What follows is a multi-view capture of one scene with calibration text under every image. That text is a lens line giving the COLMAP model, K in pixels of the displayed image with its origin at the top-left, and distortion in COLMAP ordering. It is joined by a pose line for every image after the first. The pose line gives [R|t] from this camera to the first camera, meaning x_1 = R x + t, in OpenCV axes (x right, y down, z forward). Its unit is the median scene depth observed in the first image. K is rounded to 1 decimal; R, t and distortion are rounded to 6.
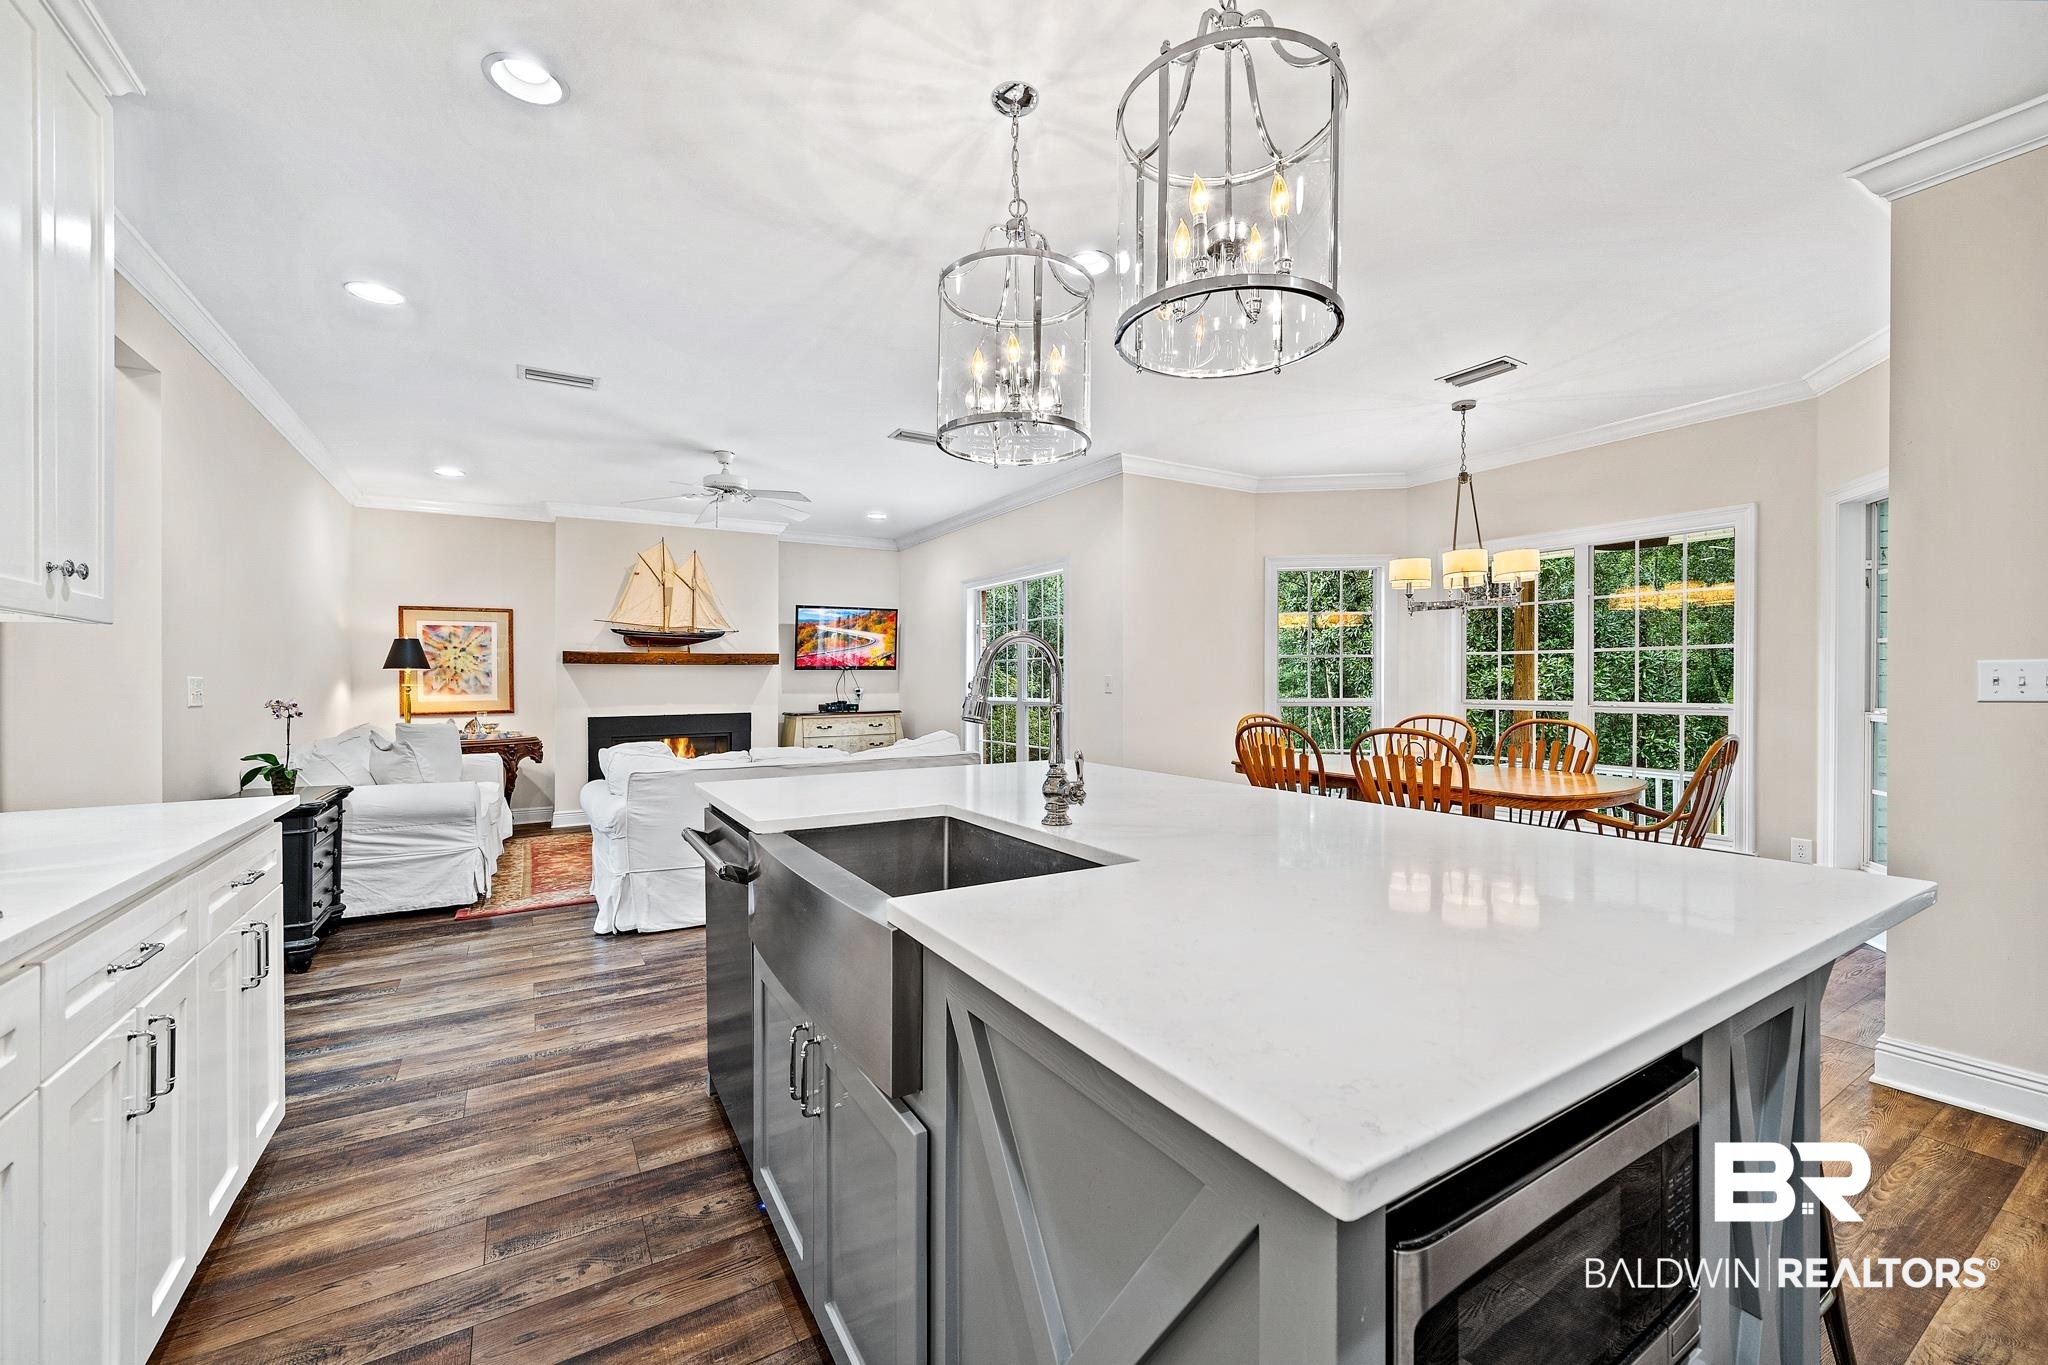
lens RADIAL K [[821.6, 0, 1024.0], [0, 821.6, 682.5], [0, 0, 1]] dist [0.002517, 0.000178]
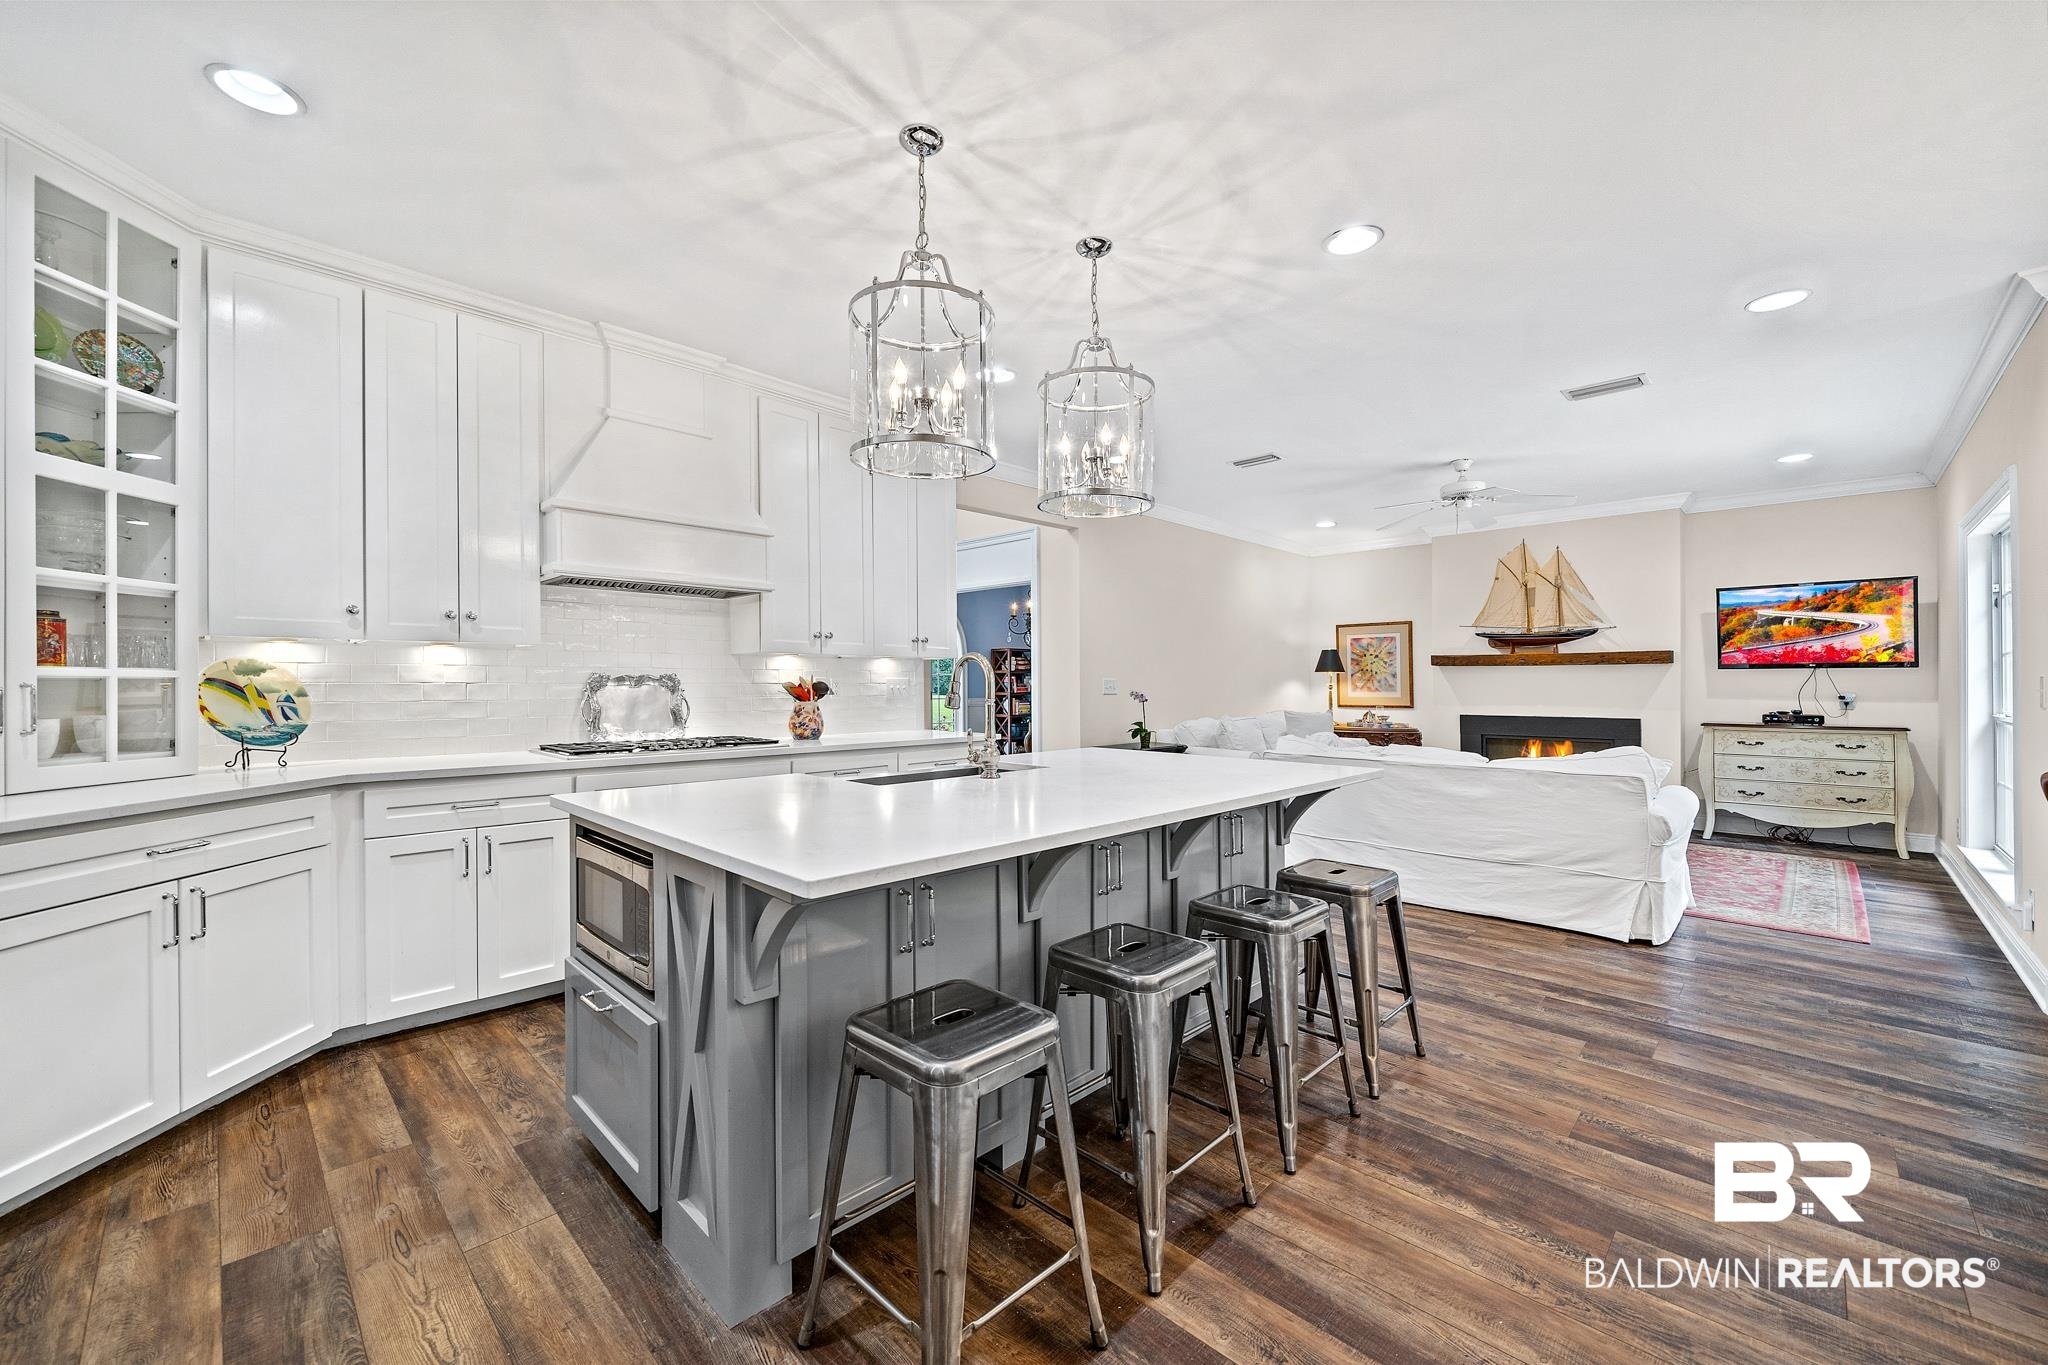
lens RADIAL K [[804.4, 0, 1024.0], [0, 804.4, 682.5], [0, 0, 1]] dist [0.000101, -0.000254]
pose [[0.241497, 0.005383, -0.970387, 0.374971], [-0.003696, 0.999982, 0.004628, -0.003623], [0.970394, 0.002469, 0.241513, 0.177243]]
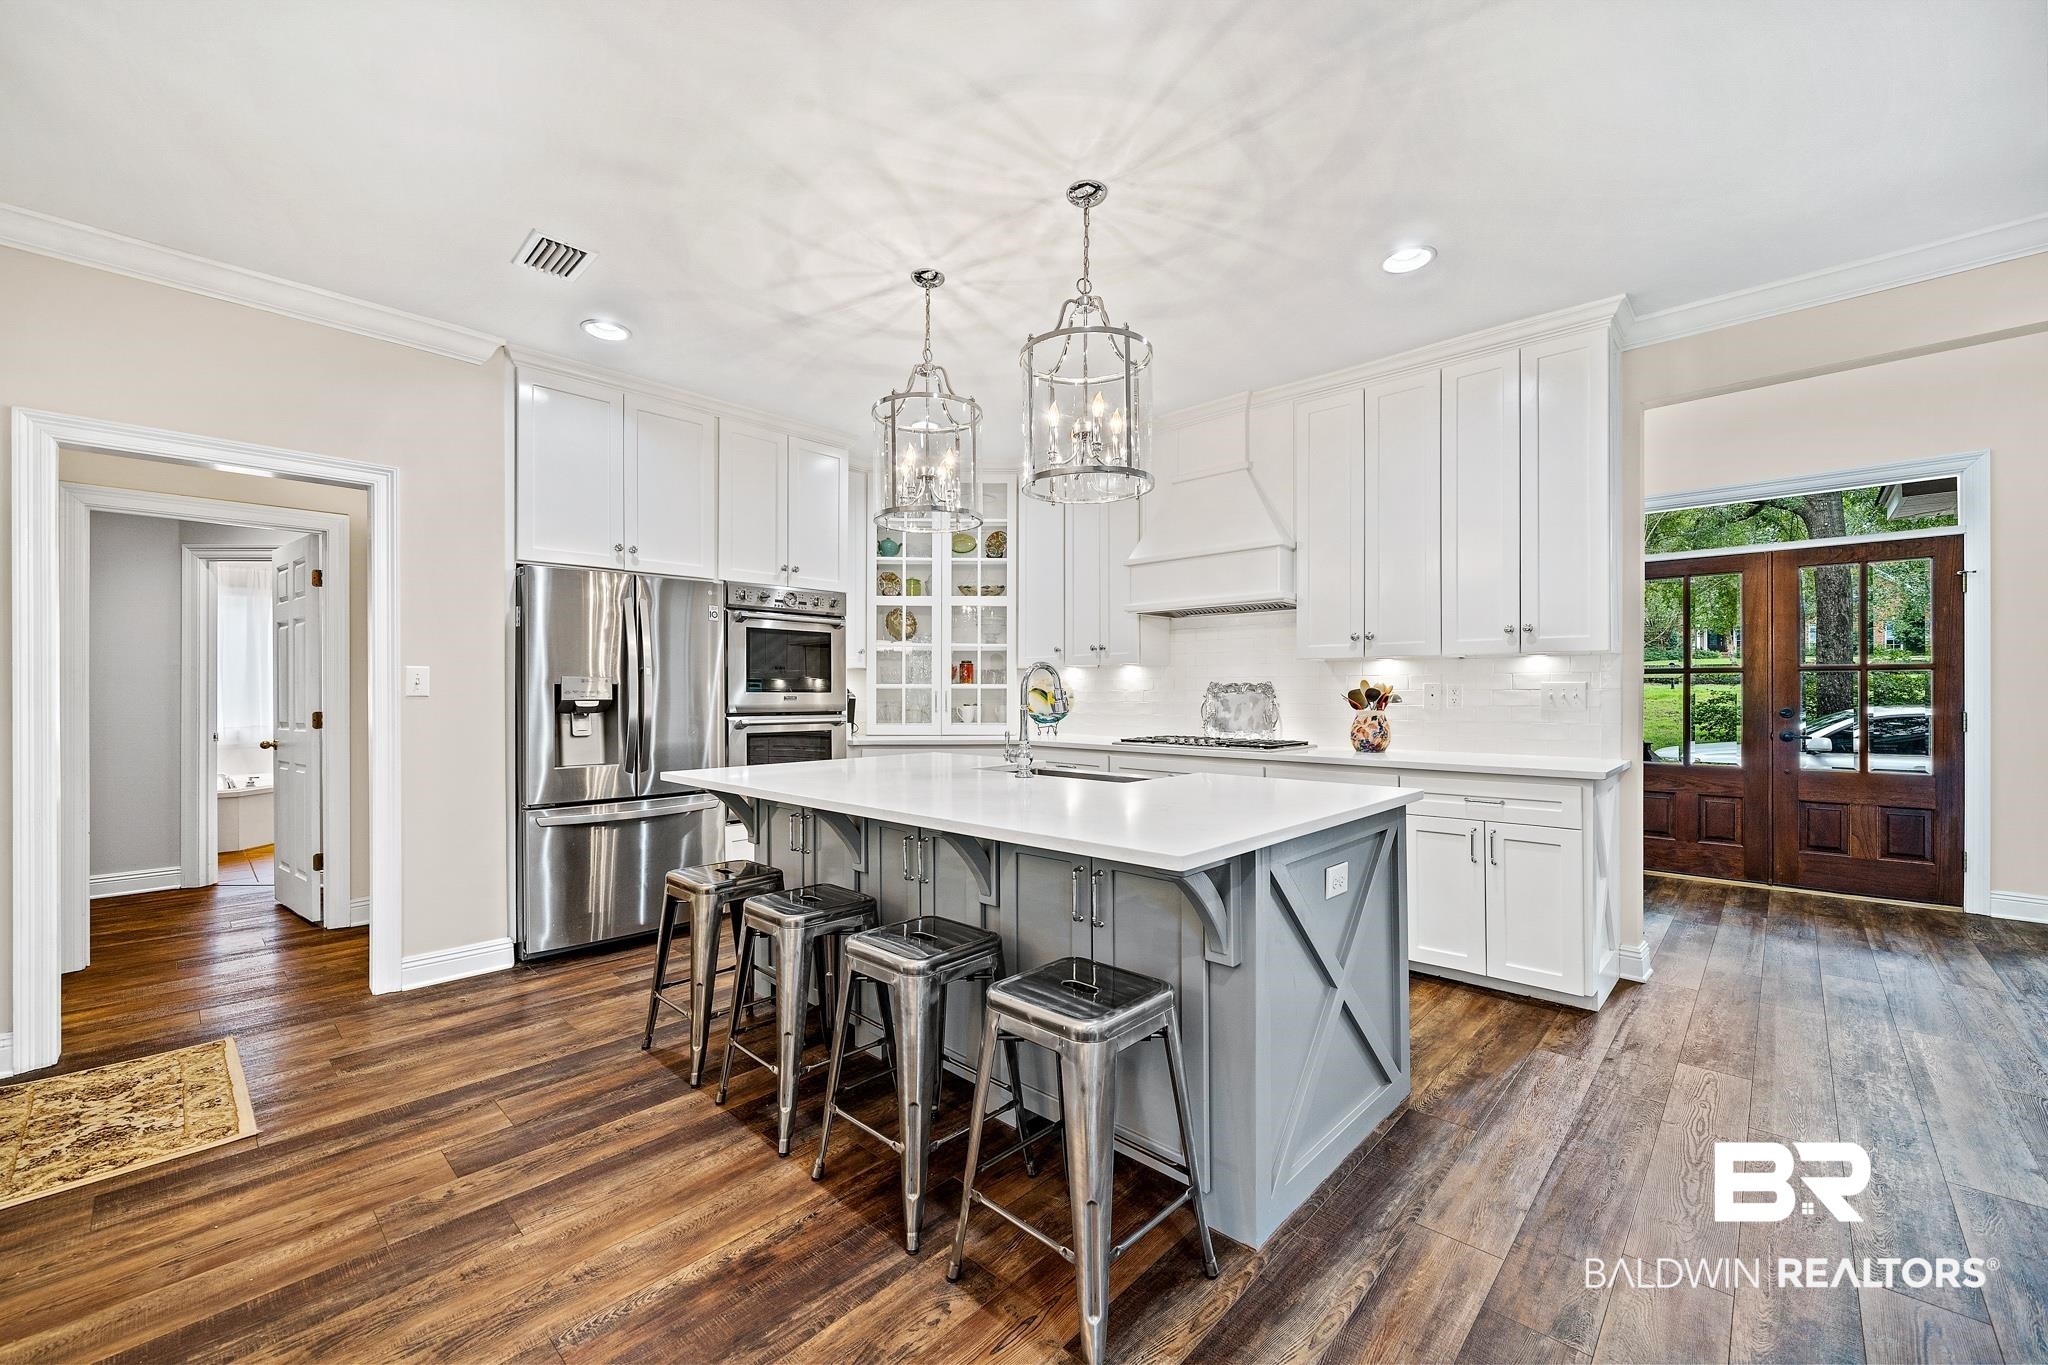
lens RADIAL K [[814.8, 0, 1024.8], [0, 814.8, 703.6], [0, 0, 1]] dist [0.000180, 0.000055]
pose [[-0.965536, 0.010906, -0.260041, 0.116887], [0.005968, 0.999787, 0.019771, -0.002902], [0.260201, 0.017537, -0.965395, 0.644483]]
